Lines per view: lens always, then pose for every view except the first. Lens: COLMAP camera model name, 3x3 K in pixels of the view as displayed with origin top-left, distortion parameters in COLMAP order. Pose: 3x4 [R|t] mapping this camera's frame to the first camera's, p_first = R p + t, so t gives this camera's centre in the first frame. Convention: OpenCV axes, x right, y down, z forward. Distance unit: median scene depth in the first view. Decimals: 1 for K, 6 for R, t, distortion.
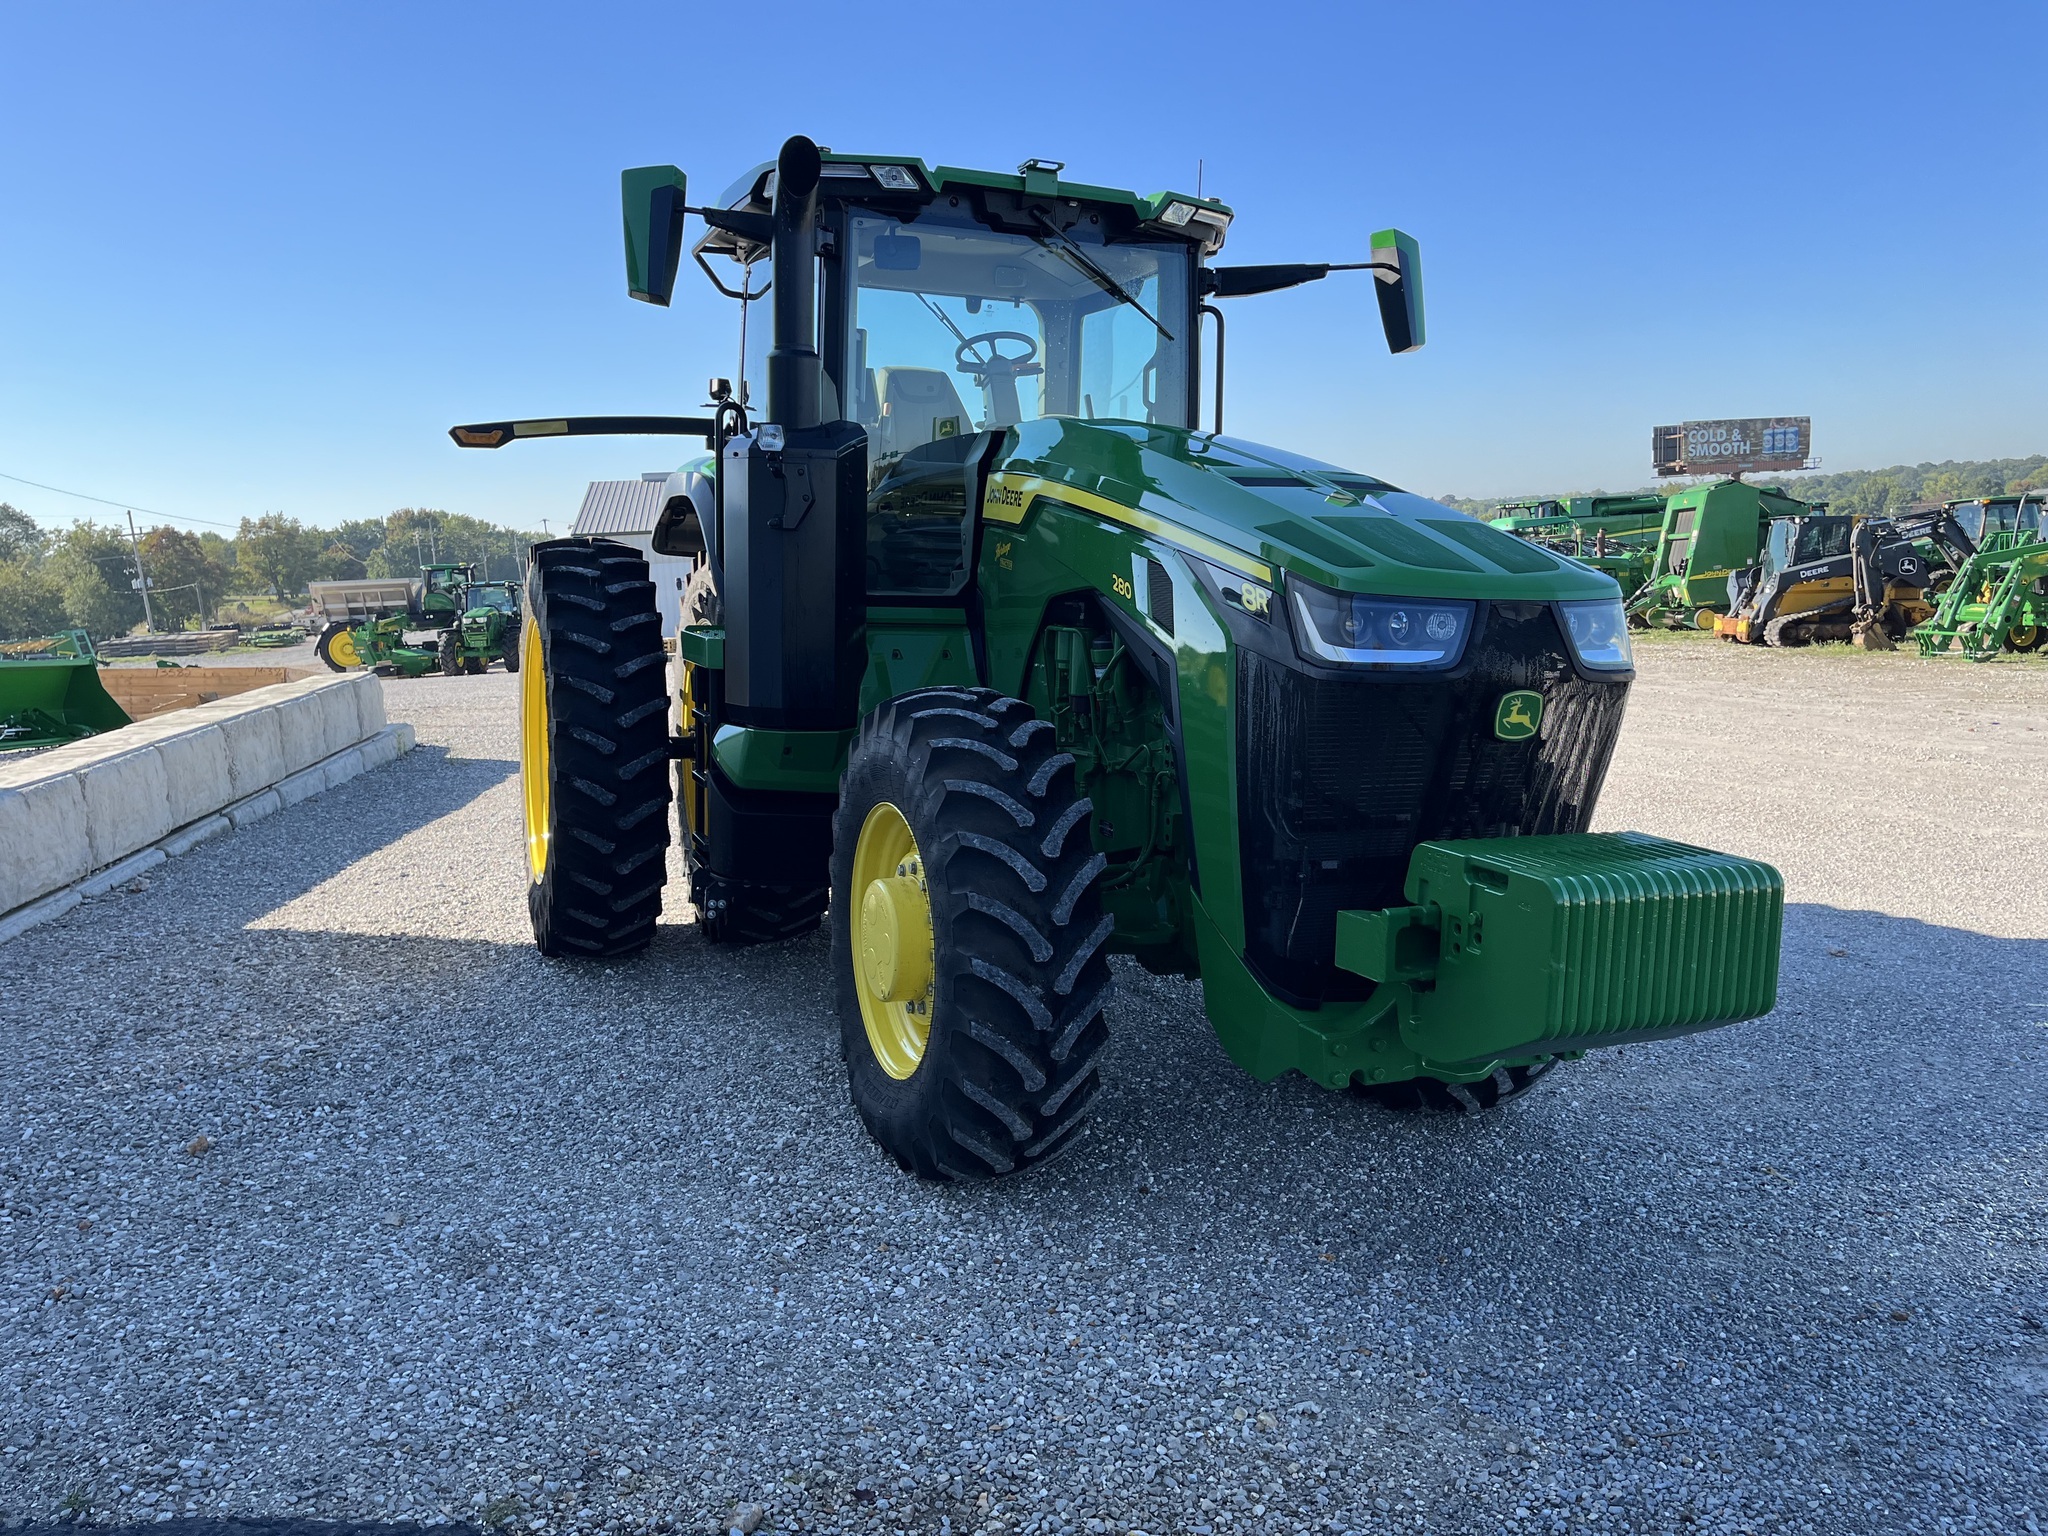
lens RADIAL K [[1553.4, 0, 1043.8], [0, 1553.4, 754.7], [0, 0, 1]] dist [0.053371, -0.059497]
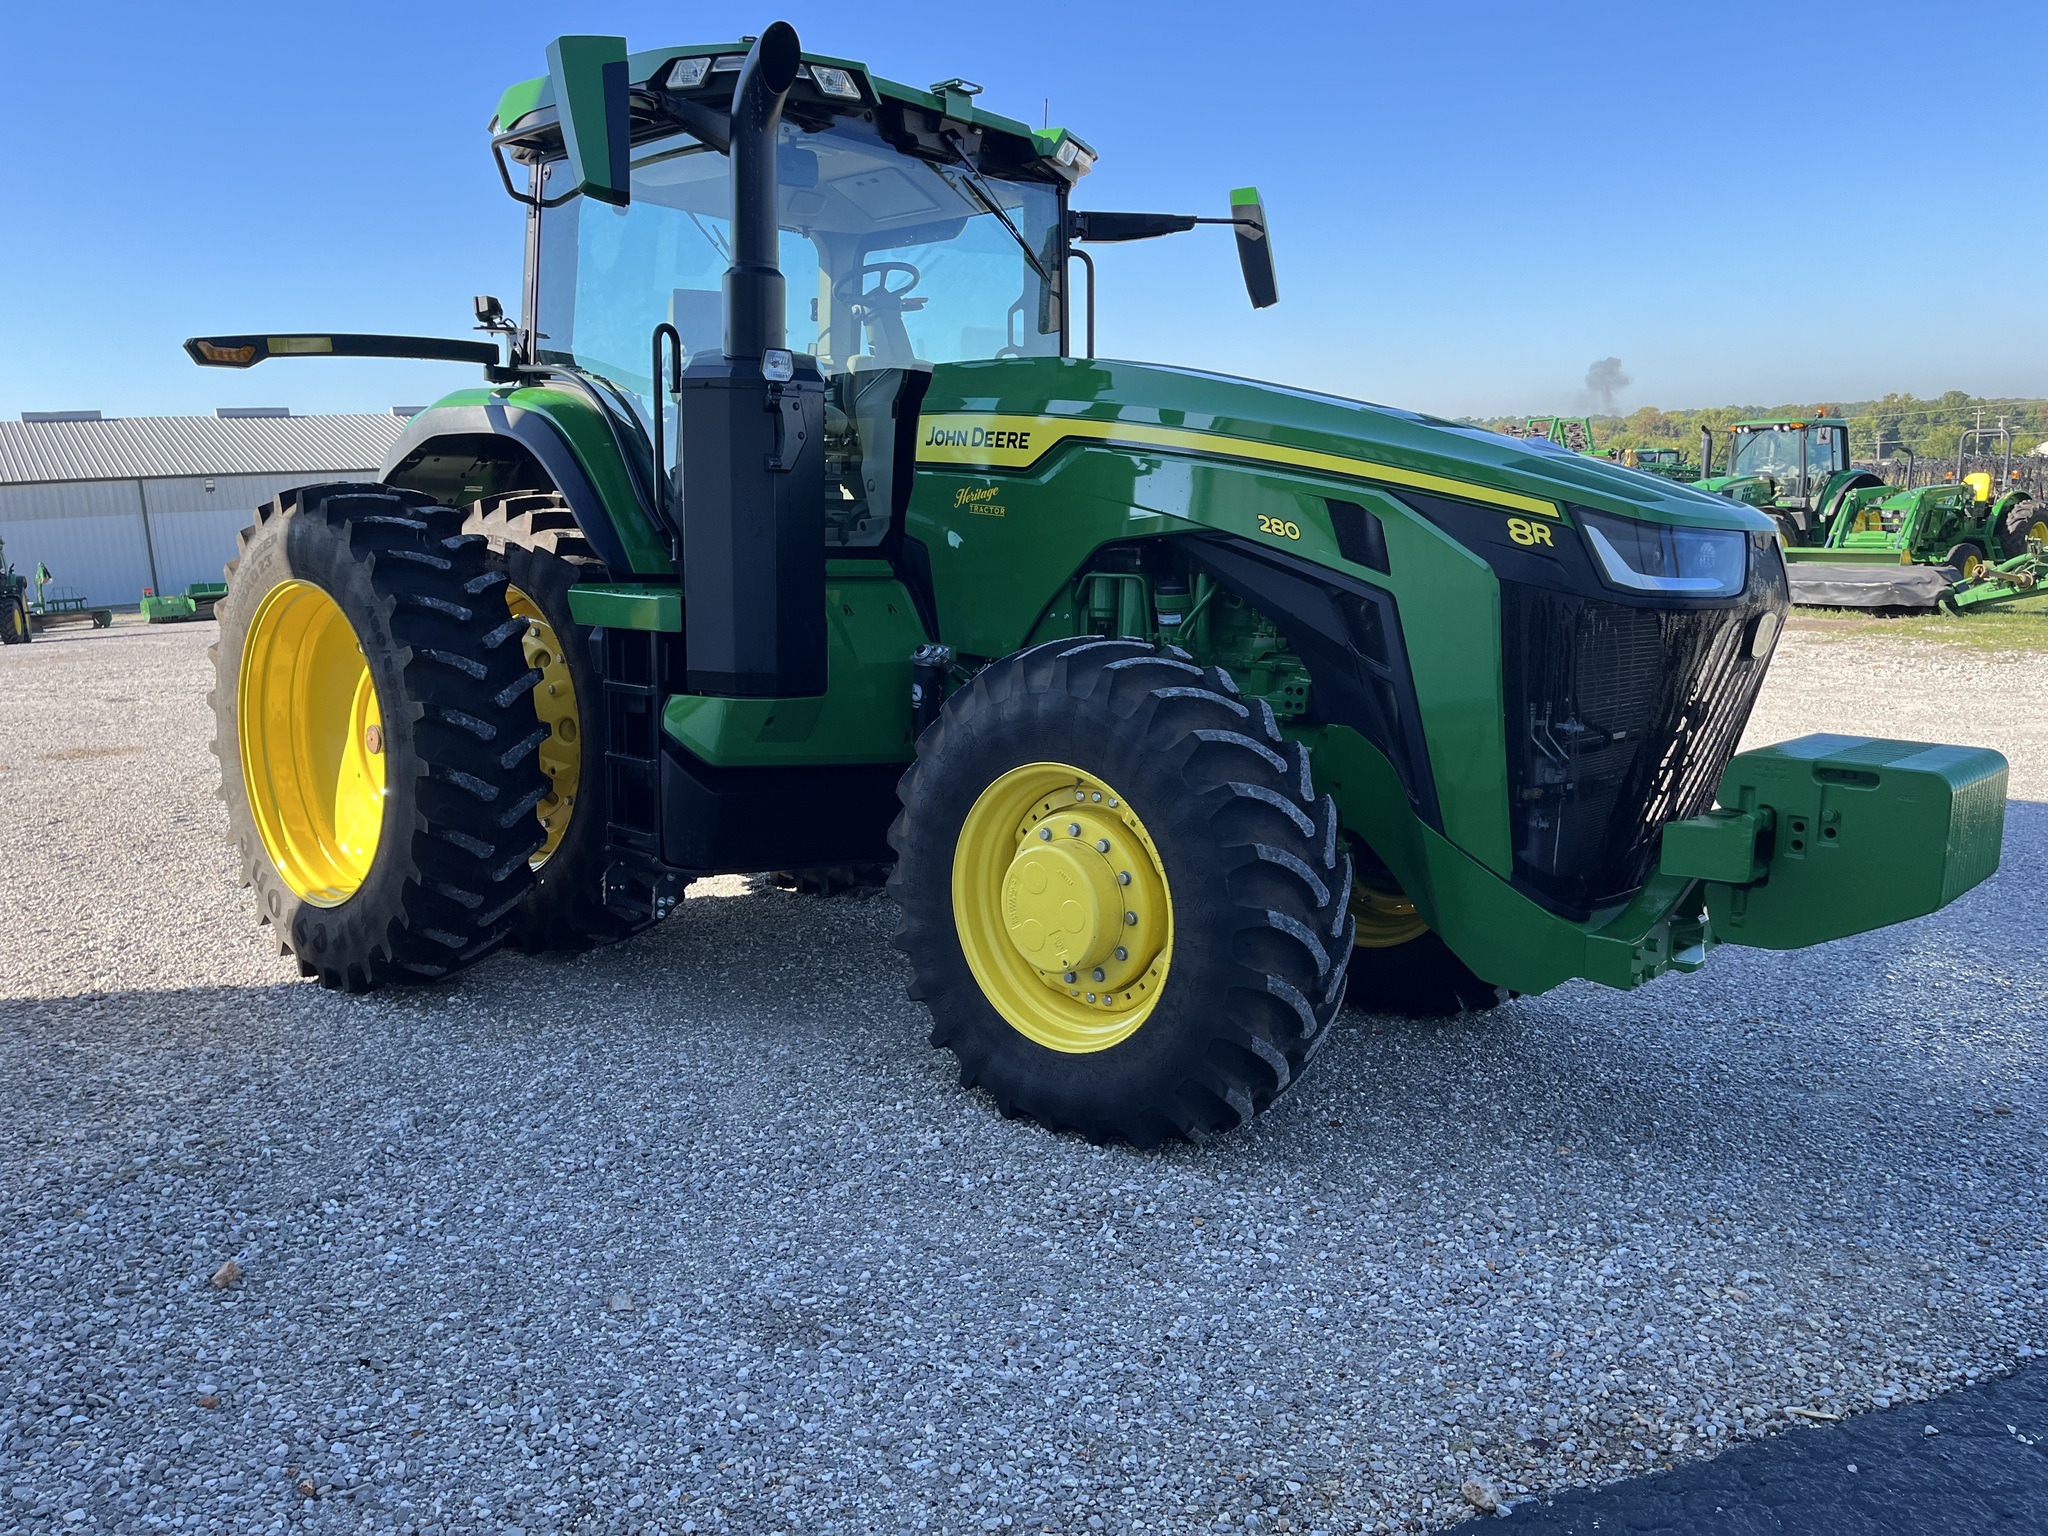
lens RADIAL K [[1553.4, 0, 1032.1], [0, 1553.4, 760.3], [0, 0, 1]] dist [0.053371, -0.059497]
pose [[0.907694, -0.067614, 0.414150, -0.374762], [0.056844, 0.997648, 0.038292, -0.005118], [-0.415765, -0.011215, 0.909403, 0.117023]]
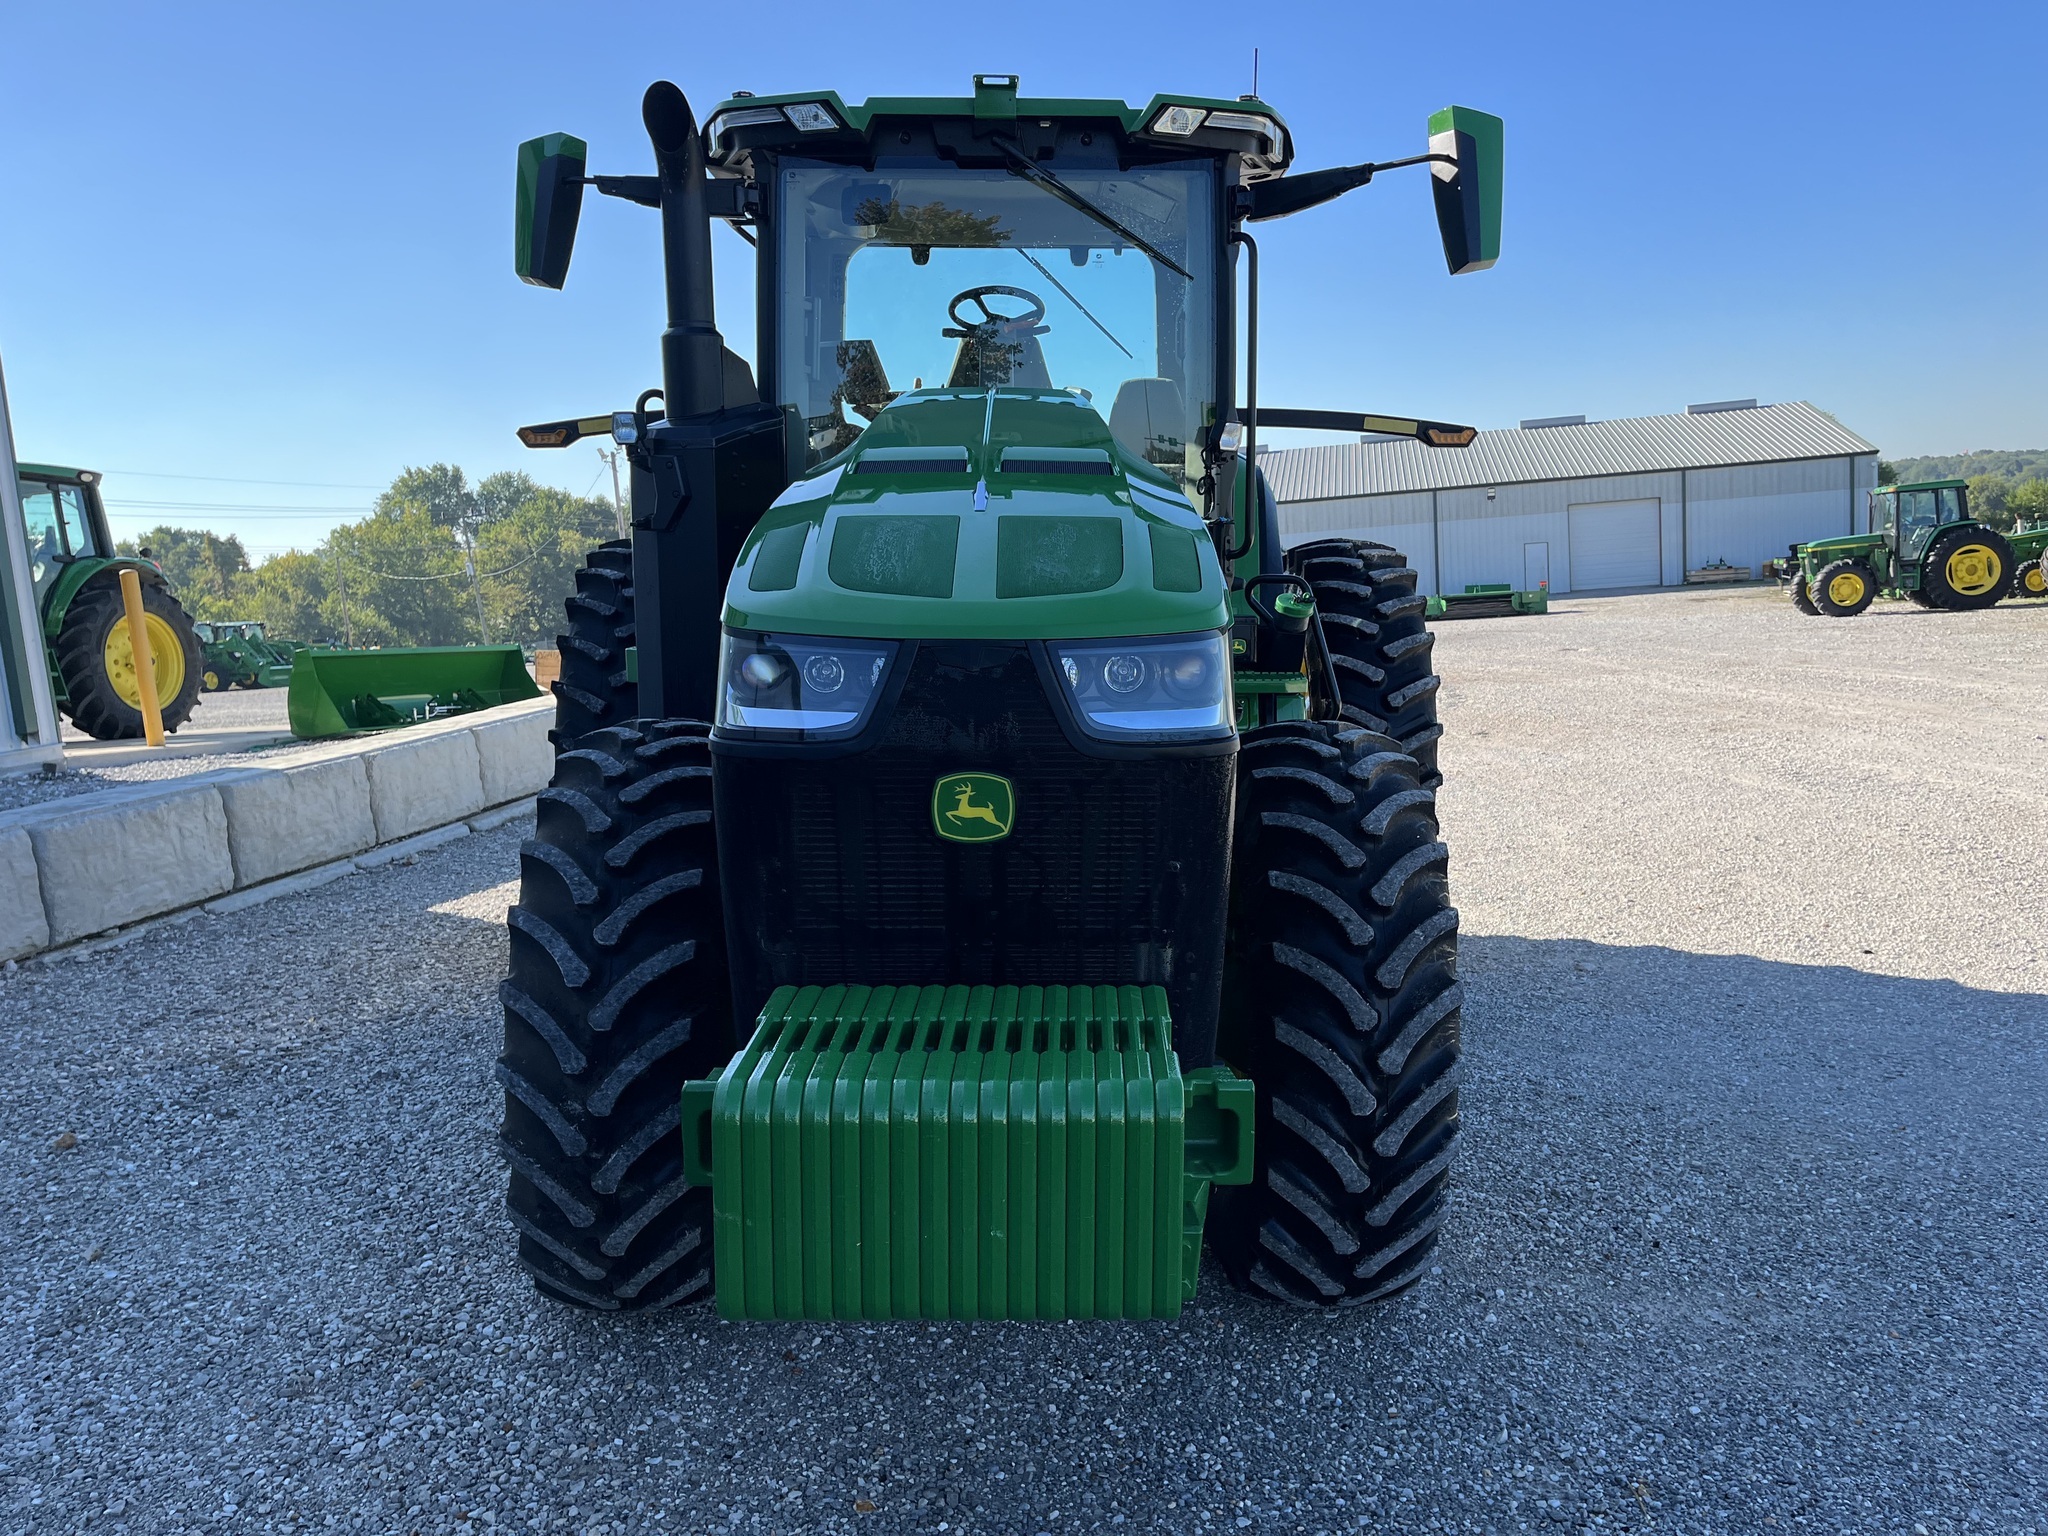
lens RADIAL K [[1553.4, 0, 1036.4], [0, 1553.4, 777.1], [0, 0, 1]] dist [0.053371, -0.059497]
pose [[0.925242, 0.038493, -0.377419, 0.343513], [-0.026367, 0.998958, 0.037246, -0.037926], [0.378460, -0.024510, 0.925293, 0.224359]]
